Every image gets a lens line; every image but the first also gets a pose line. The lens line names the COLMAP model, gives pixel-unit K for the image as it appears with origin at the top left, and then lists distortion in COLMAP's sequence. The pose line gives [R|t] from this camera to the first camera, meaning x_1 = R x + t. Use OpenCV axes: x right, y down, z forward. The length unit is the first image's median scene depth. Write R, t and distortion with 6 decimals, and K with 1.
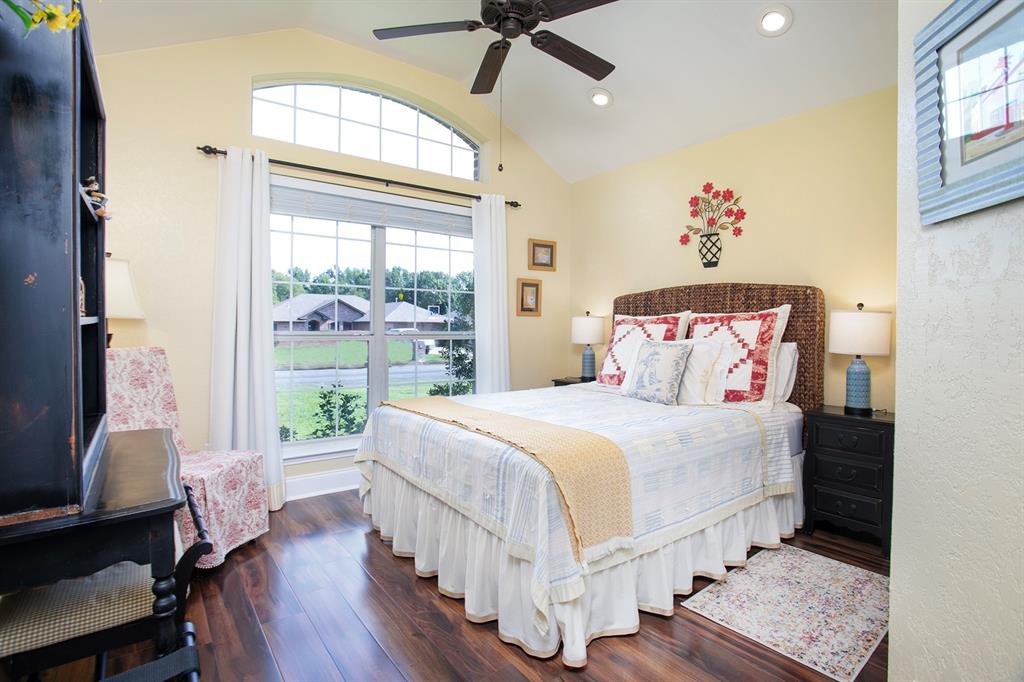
lens RADIAL K [[503.7, 0, 508.0], [0, 503.7, 333.8], [0, 0, 1]] dist [-0.068389, 0.029816]
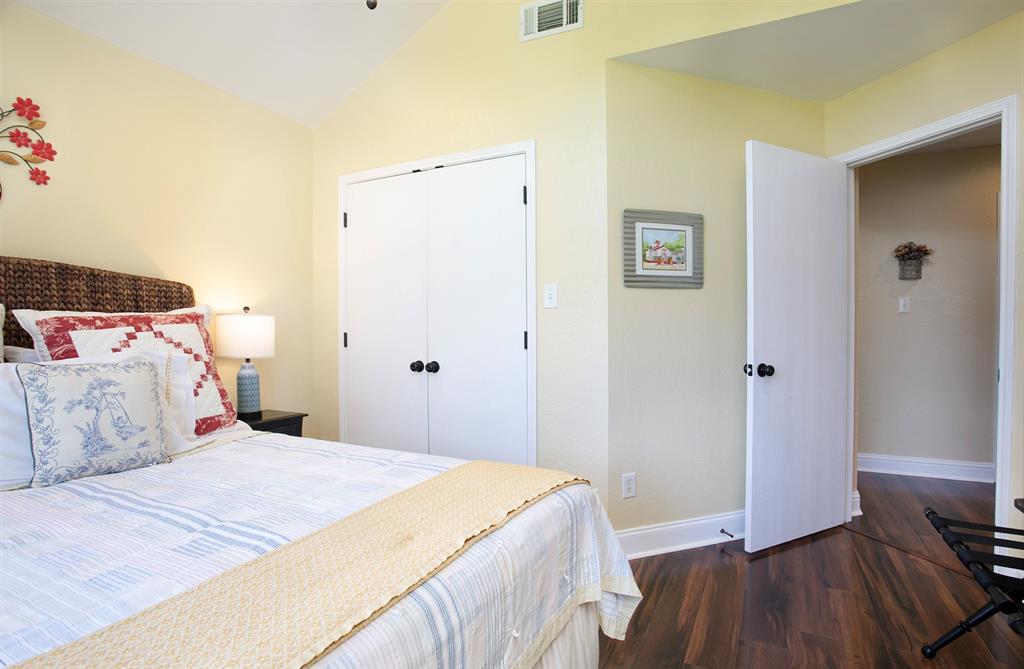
lens RADIAL K [[520.0, 0, 512.0], [0, 520.0, 334.5], [0, 0, 1]] dist [-0.001825, -0.000384]
pose [[-0.445656, -0.011529, 0.895130, -0.358529], [0.027739, 0.999259, 0.026681, -0.014779], [-0.894774, 0.036721, -0.445006, 0.763897]]
